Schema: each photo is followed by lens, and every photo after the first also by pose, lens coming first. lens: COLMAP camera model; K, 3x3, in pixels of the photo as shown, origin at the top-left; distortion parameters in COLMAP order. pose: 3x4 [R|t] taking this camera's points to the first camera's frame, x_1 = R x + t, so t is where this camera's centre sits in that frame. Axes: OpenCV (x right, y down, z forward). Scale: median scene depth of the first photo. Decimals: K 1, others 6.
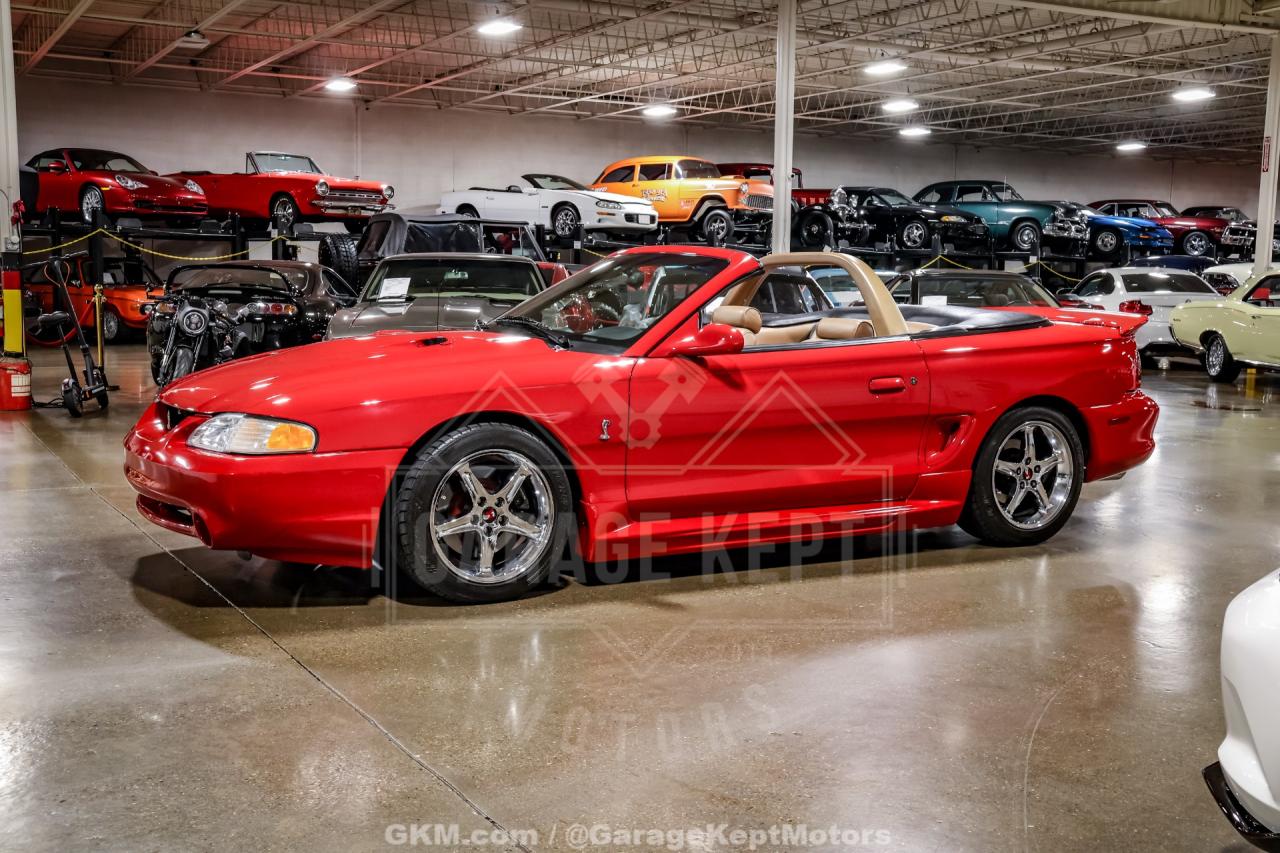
lens RADIAL K [[1421.1, 0, 640.0], [0, 1421.1, 426.5], [0, 0, 1]] dist [-0.007231, 0.036308]
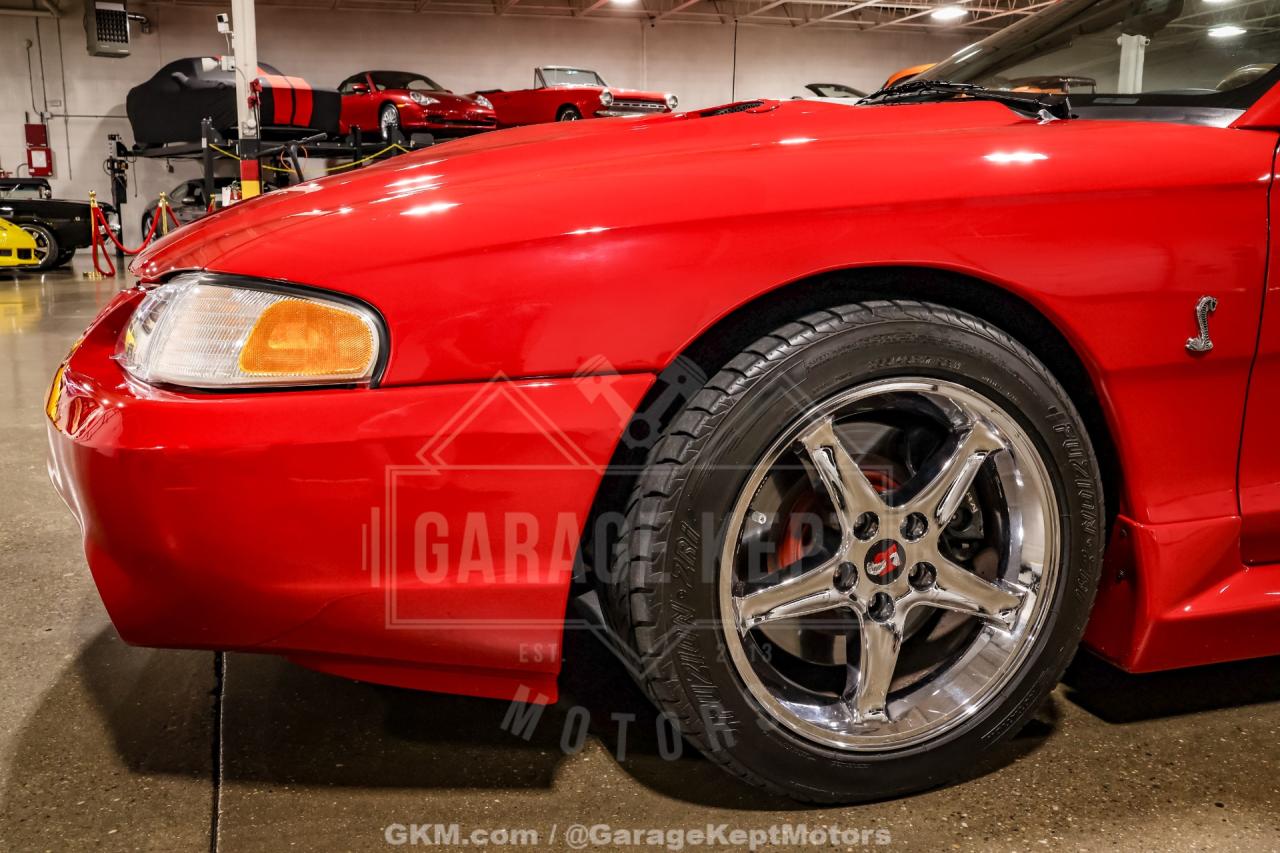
lens RADIAL K [[1242.5, 0, 640.0], [0, 1242.5, 426.5], [0, 0, 1]] dist [-0.078379, 0.141342]
pose [[0.979254, 0.017315, -0.201896, -0.042898], [-0.003250, 0.997557, 0.069787, 0.002902], [0.202611, -0.067683, 0.976917, 0.283354]]
